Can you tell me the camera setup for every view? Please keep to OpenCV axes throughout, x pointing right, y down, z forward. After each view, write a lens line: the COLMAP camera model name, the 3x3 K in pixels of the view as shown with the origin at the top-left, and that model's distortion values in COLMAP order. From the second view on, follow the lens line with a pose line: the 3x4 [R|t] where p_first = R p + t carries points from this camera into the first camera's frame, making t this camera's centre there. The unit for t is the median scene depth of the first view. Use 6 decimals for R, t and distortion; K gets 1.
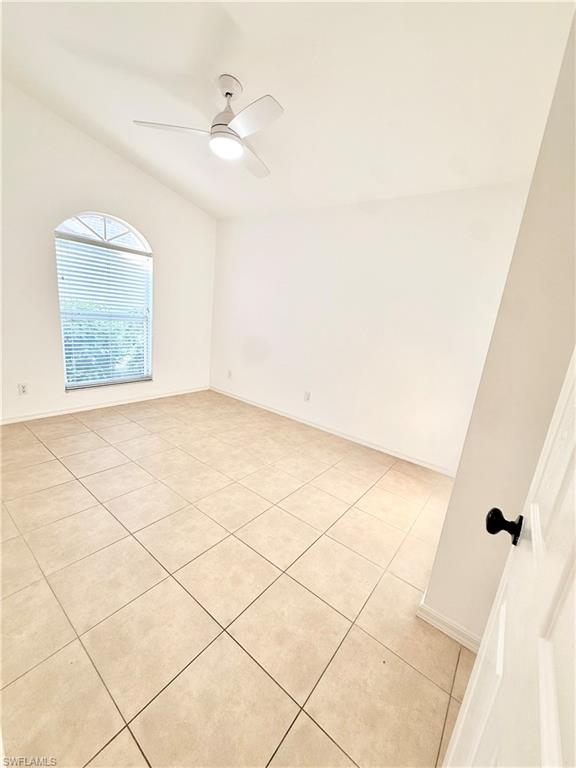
lens RADIAL K [[307.3, 0, 286.8], [0, 307.3, 379.3], [0, 0, 1]] dist [-0.001602, -0.000453]
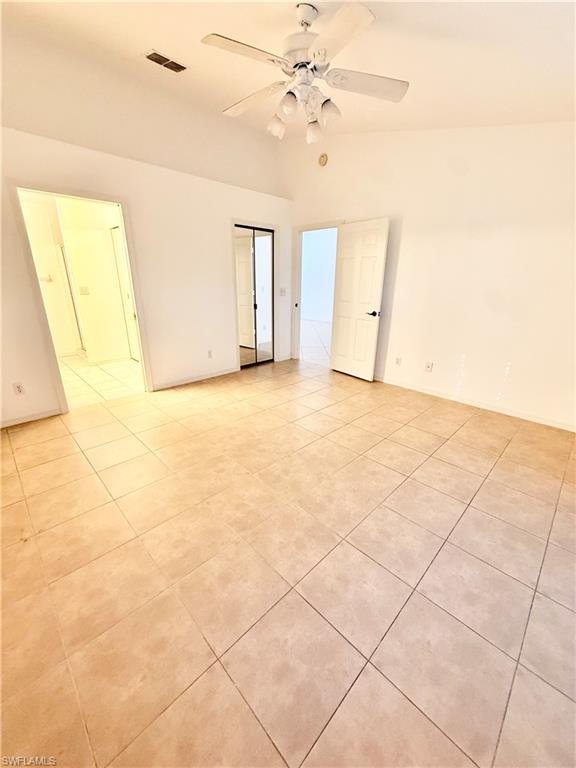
lens RADIAL K [[307.3, 0, 301.6], [0, 307.3, 379.0], [0, 0, 1]] dist [-0.001602, -0.000453]
pose [[0.990307, -0.055471, -0.127339, 0.116182], [0.066712, 0.994078, 0.085776, -0.019335], [0.121827, -0.093439, 0.988143, 0.151961]]
